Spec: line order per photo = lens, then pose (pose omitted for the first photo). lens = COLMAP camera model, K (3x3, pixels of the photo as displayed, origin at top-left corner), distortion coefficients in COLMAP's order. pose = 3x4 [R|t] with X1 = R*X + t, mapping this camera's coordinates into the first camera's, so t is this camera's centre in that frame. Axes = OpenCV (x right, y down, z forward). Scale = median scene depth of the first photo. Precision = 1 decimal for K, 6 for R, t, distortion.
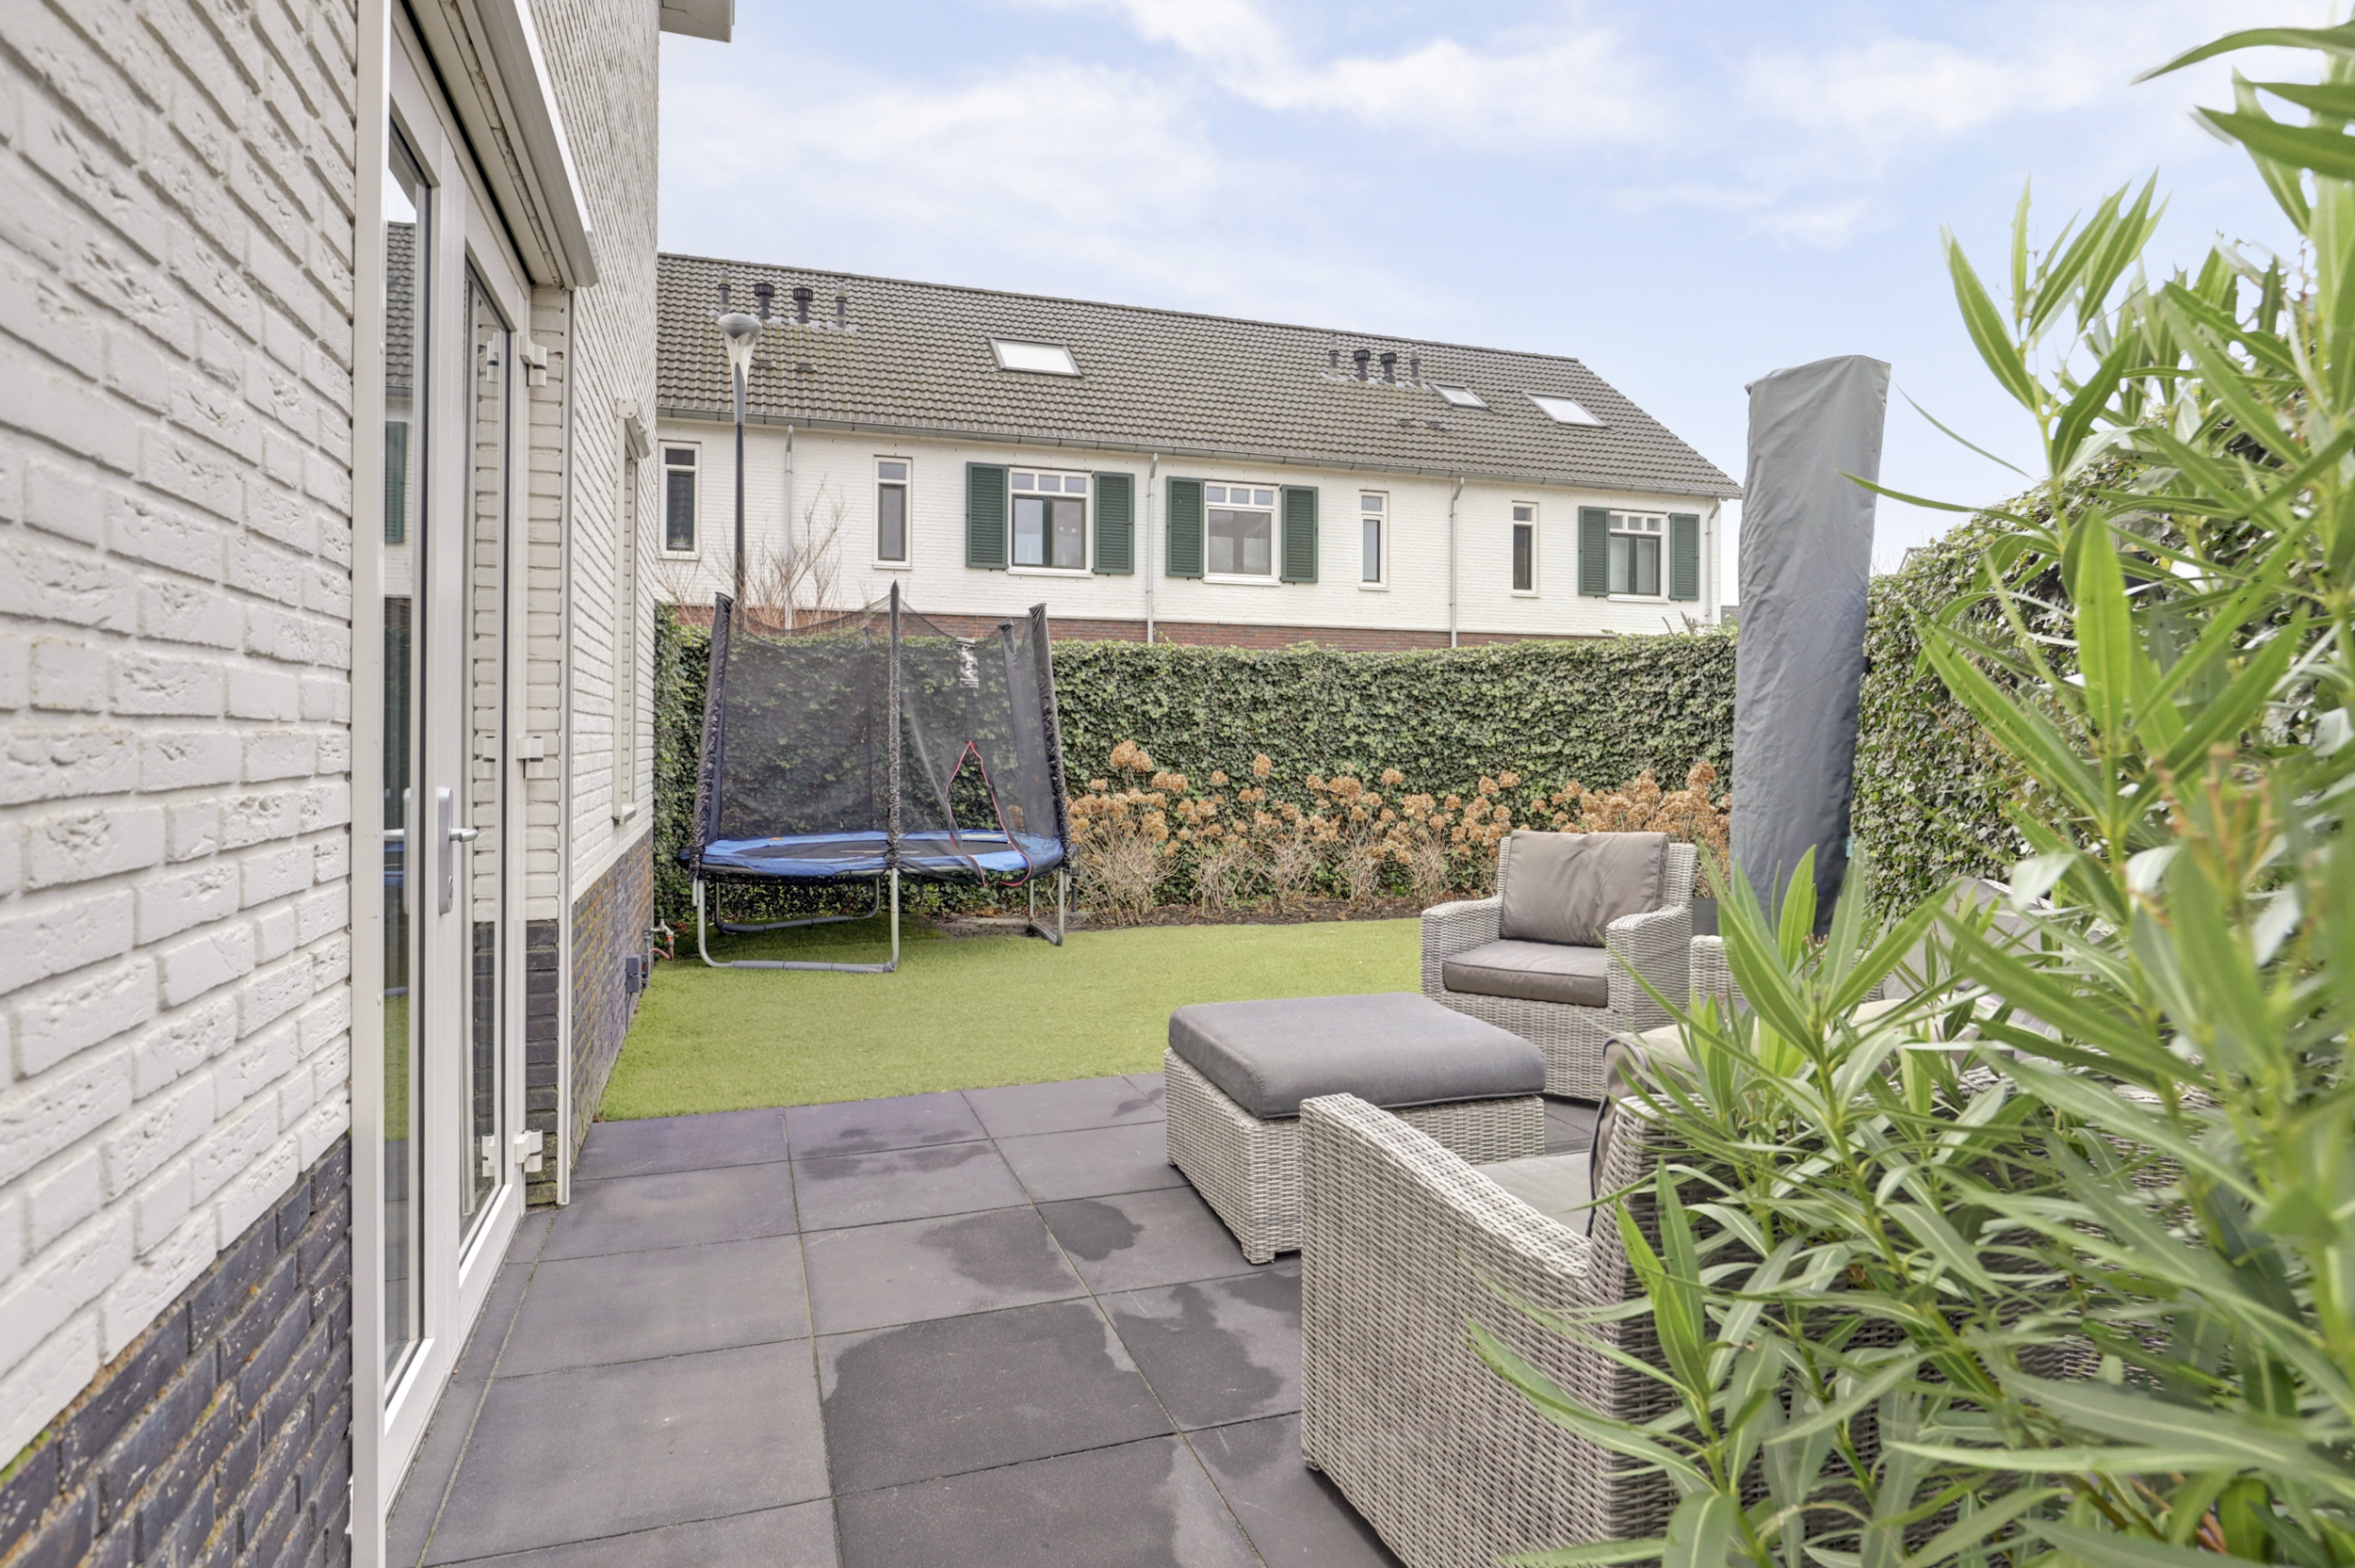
lens RADIAL K [[1285.5, 0, 1176.9], [0, 1285.5, 732.5], [0, 0, 1]] dist [-0.001045, -0.000175]
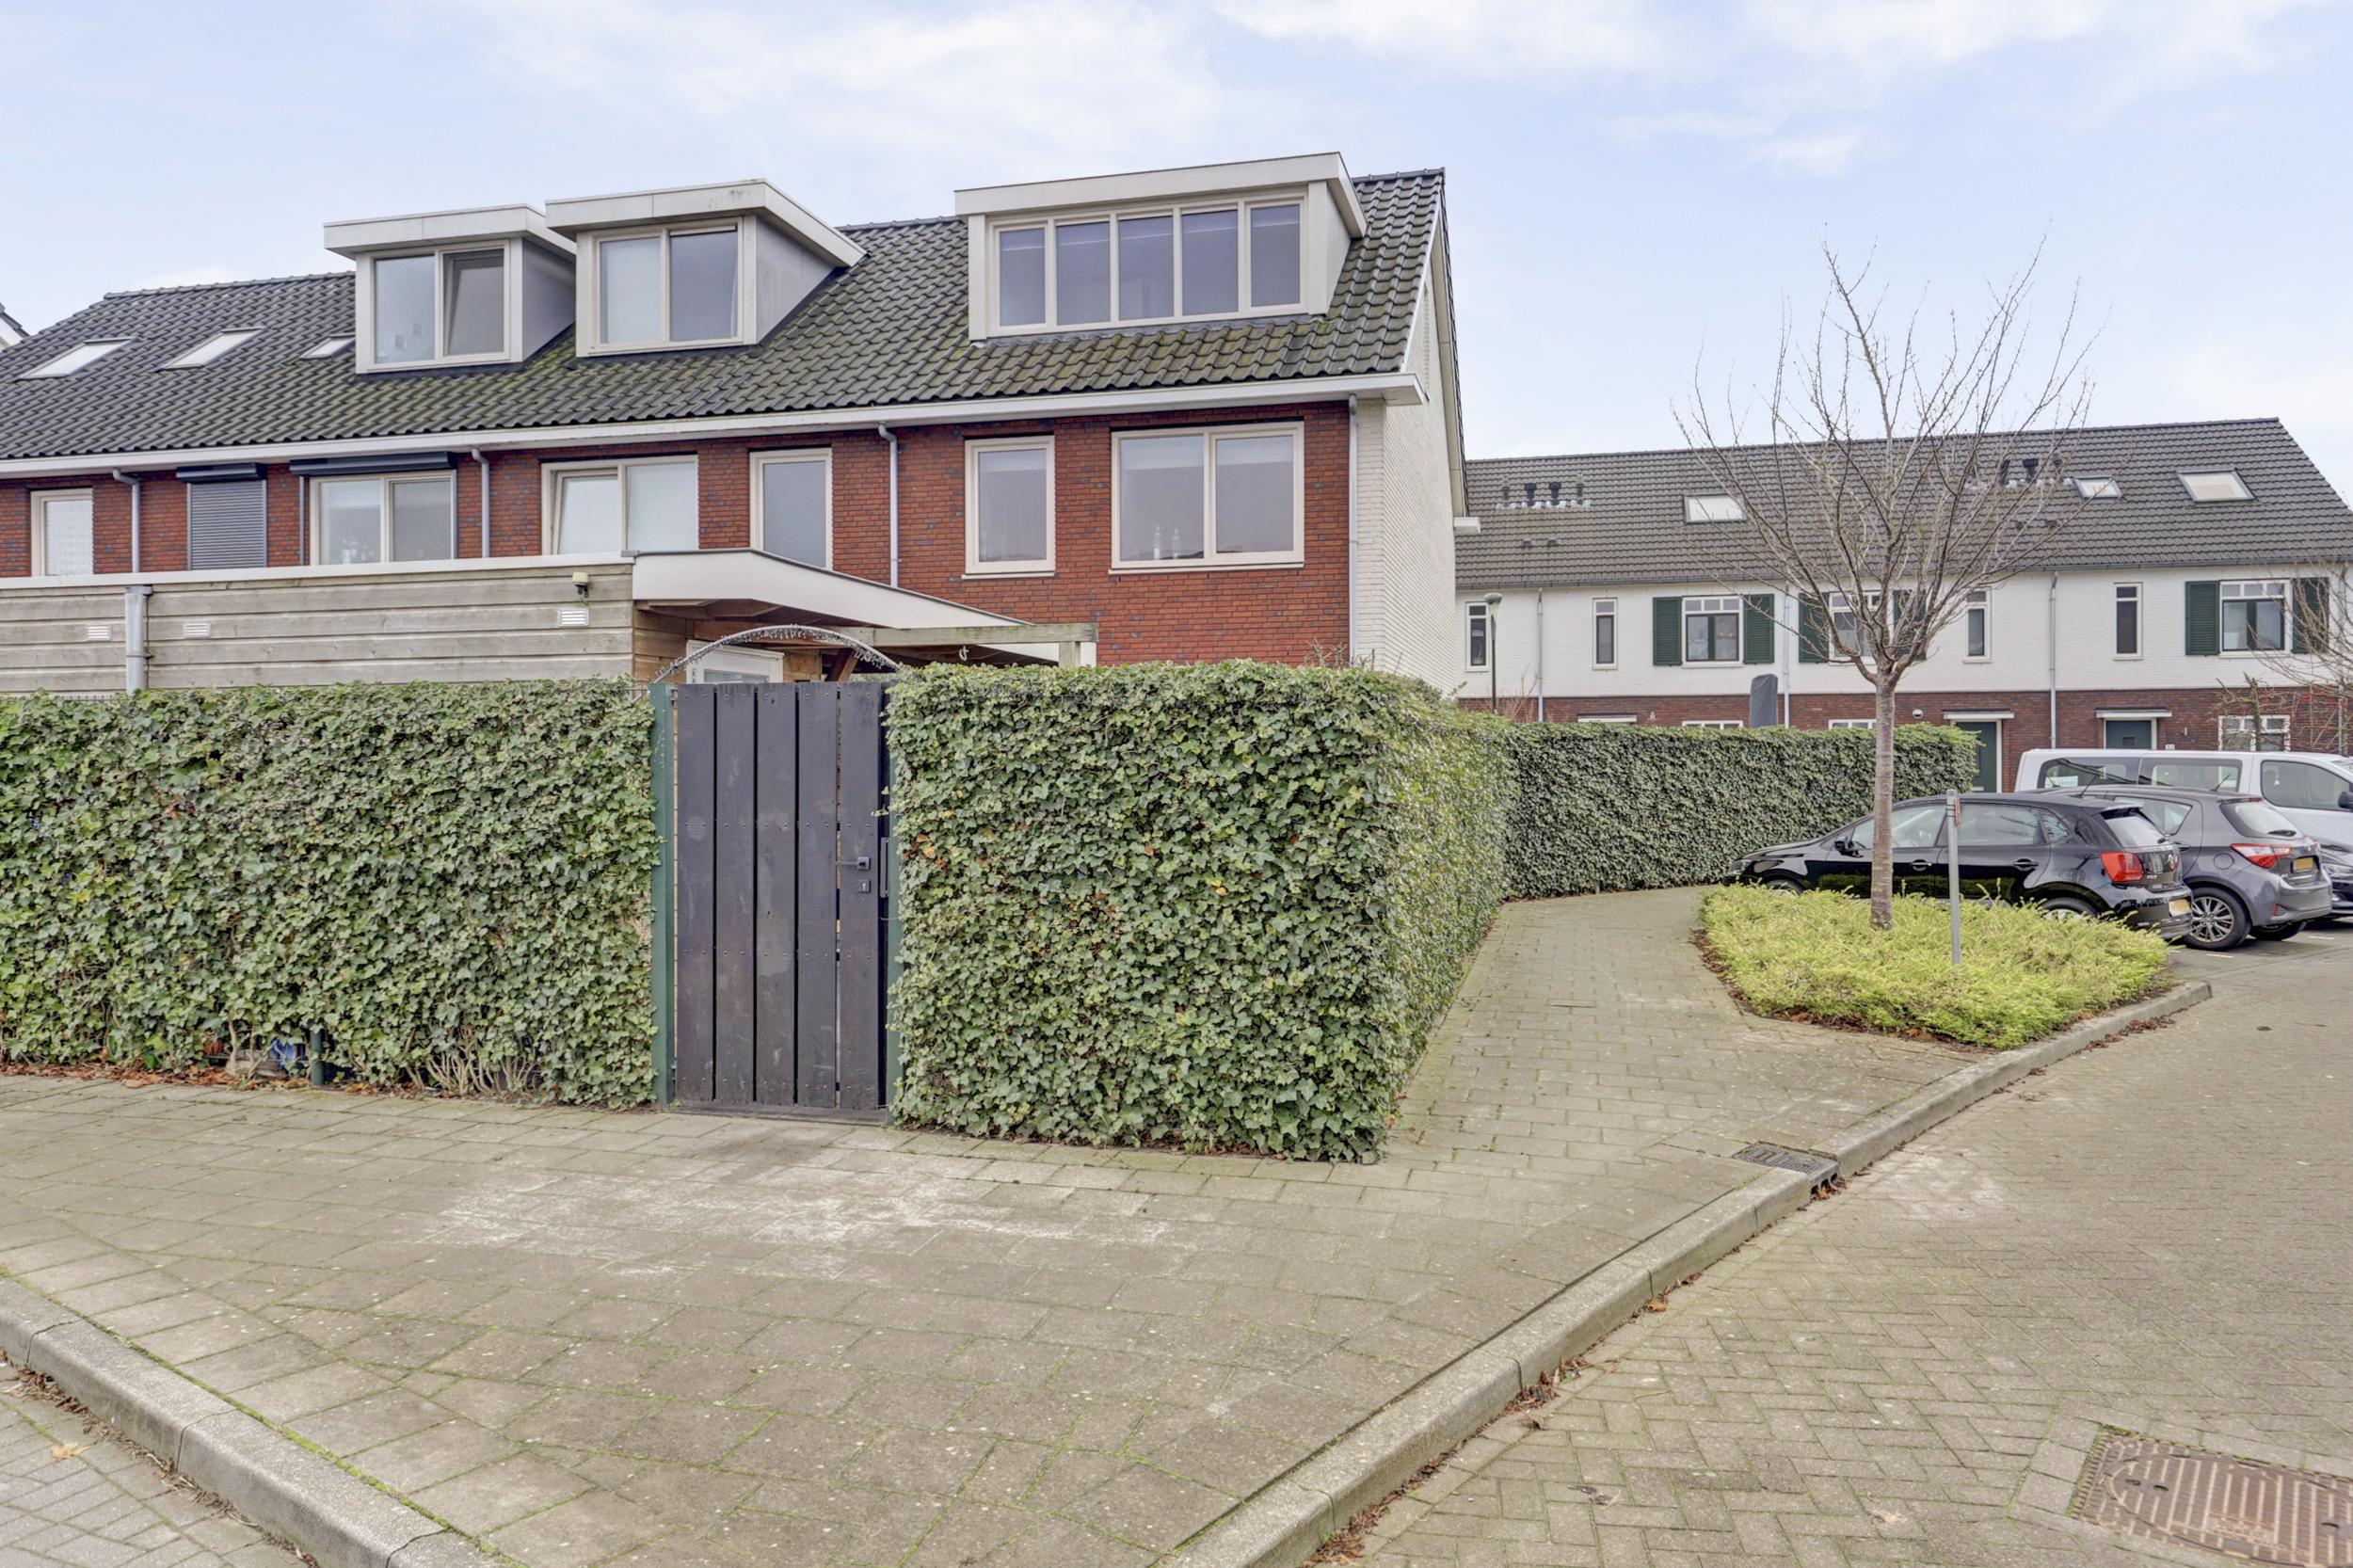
lens RADIAL K [[1561.0, 0, 1184.1], [0, 1561.0, 759.4], [0, 0, 1]] dist [0.027741, -0.000117]
pose [[0.838474, -0.007724, -0.544887, 0.360962], [0.007754, 0.999967, -0.002242, -0.014361], [0.544886, -0.002345, 0.838507, -0.825271]]
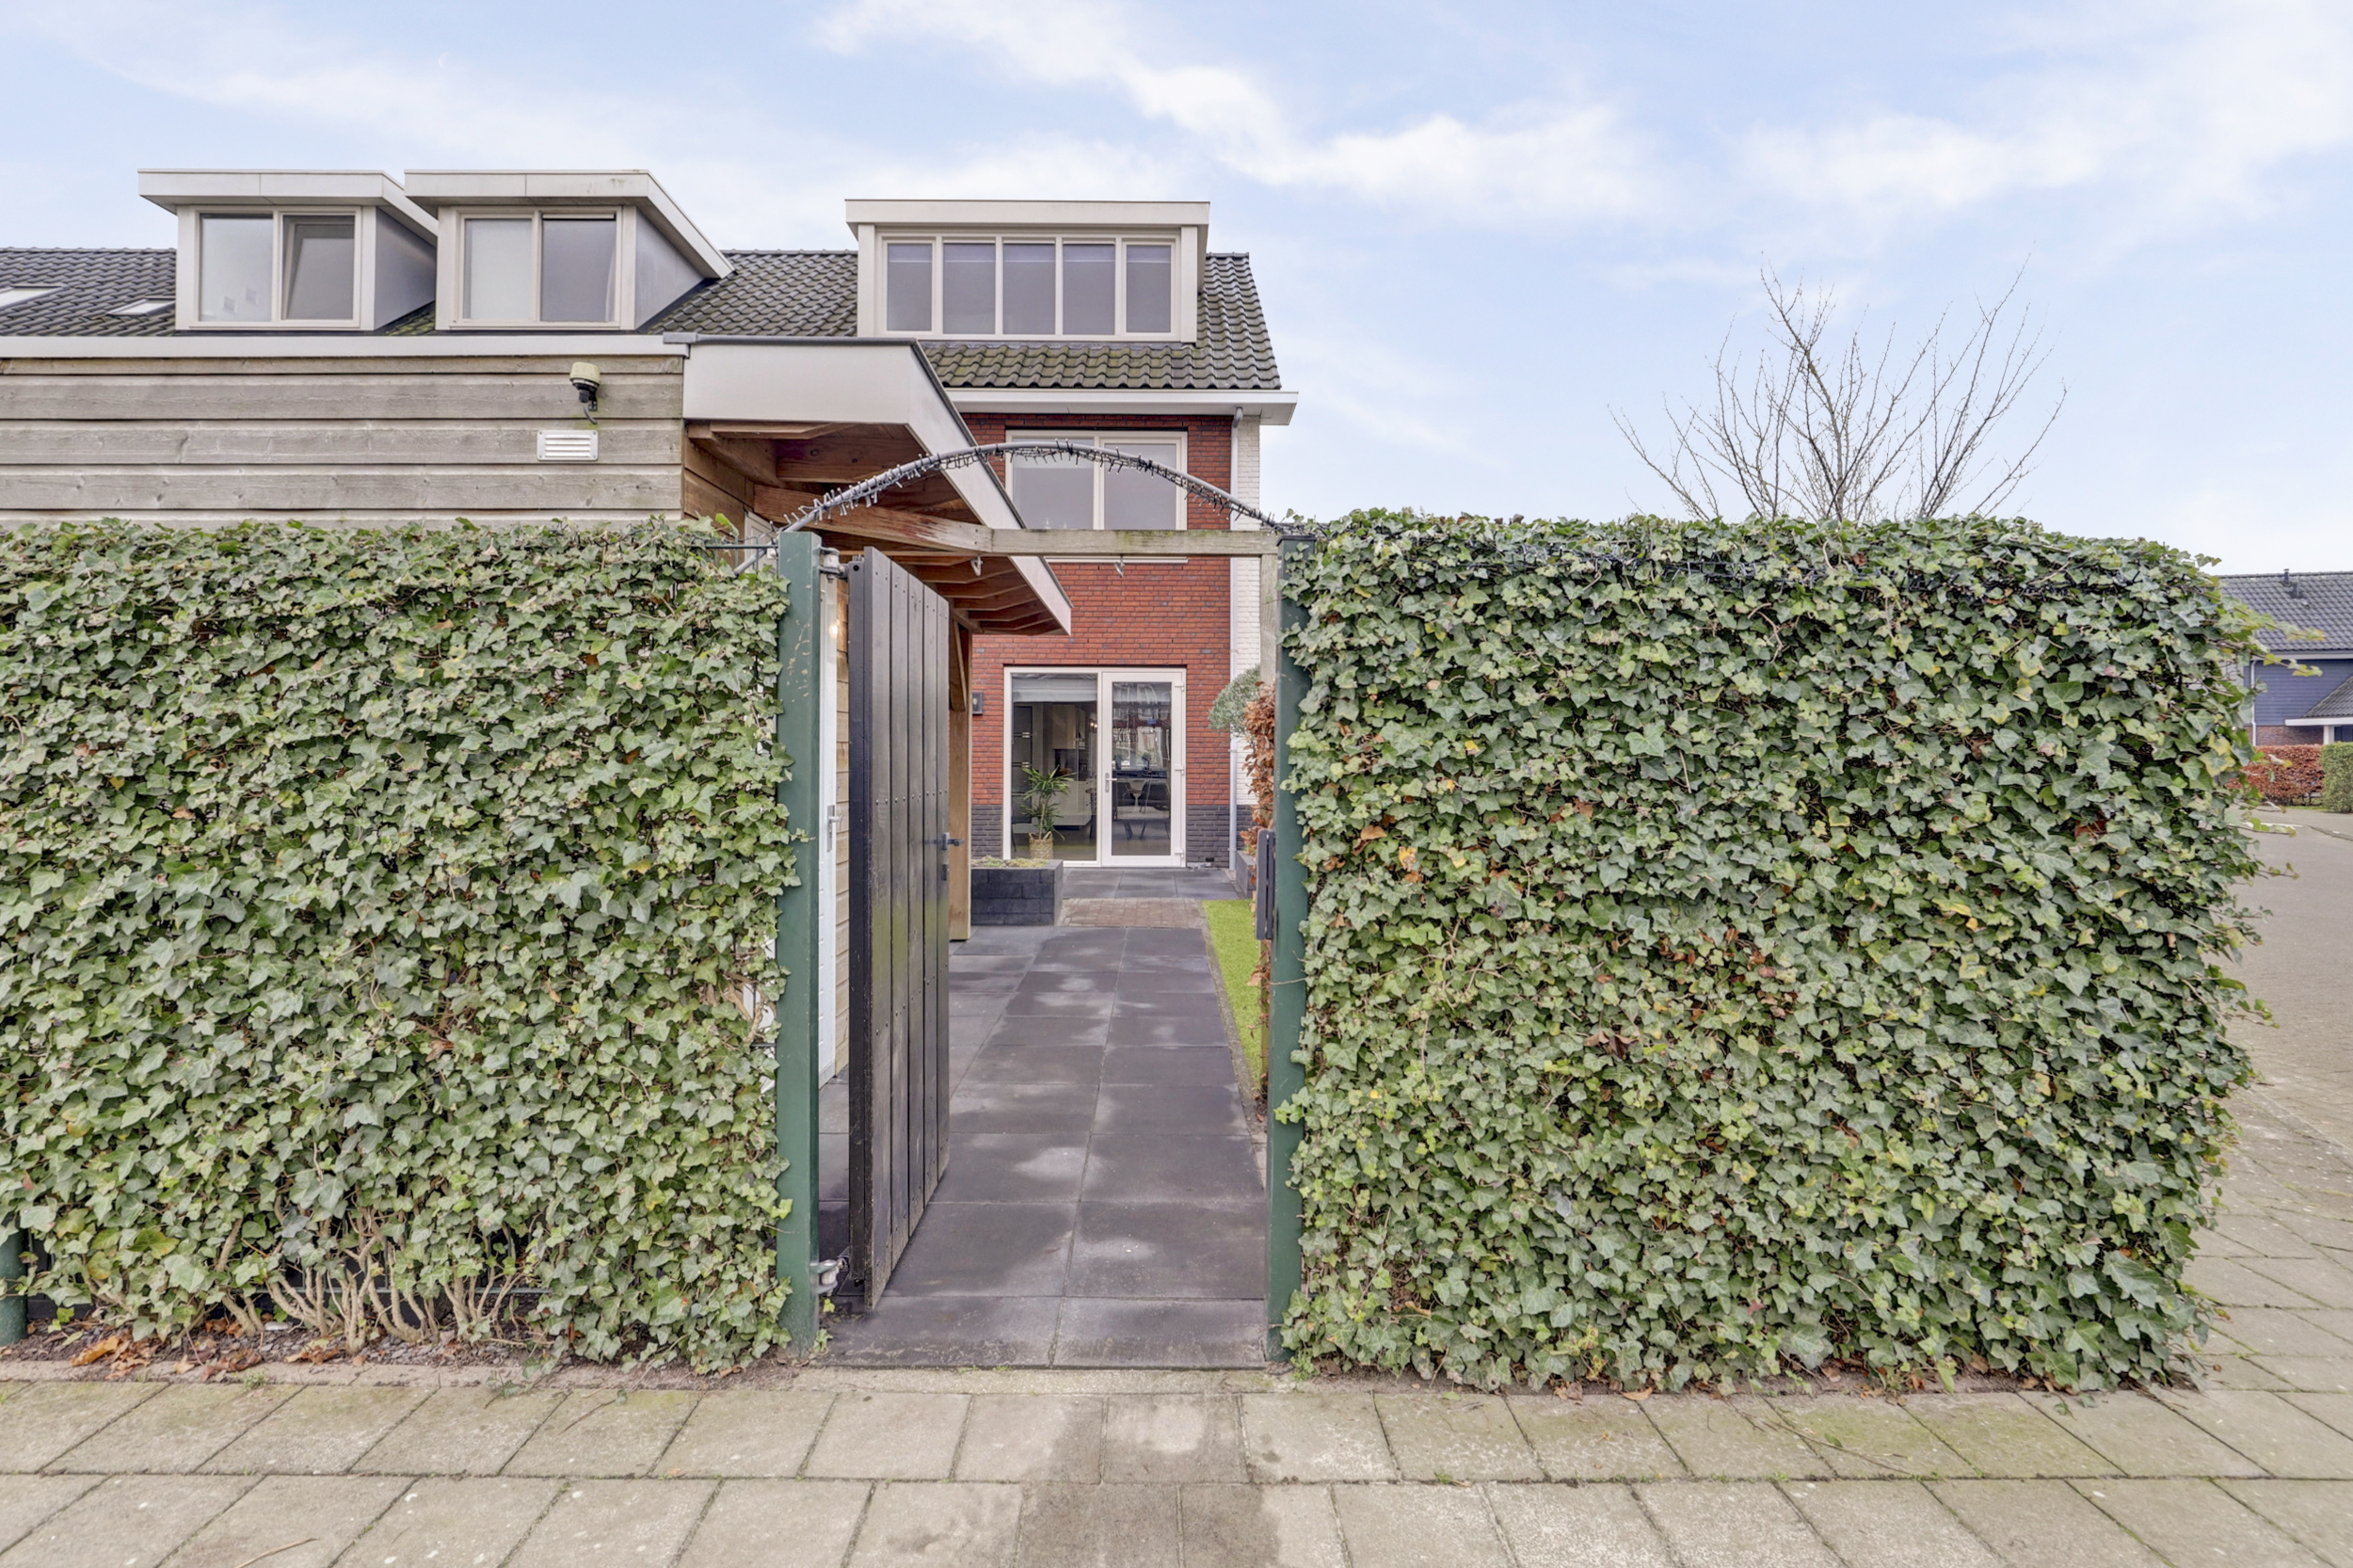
lens RADIAL K [[1090.4, 0, 1178.9], [0, 1090.4, 745.2], [0, 0, 1]] dist [-0.017643, 0.007329]
pose [[0.950625, -0.002756, -0.310328, 0.162821], [0.001412, 0.999989, -0.004554, -0.008276], [0.310337, 0.003891, 0.950619, -0.707233]]
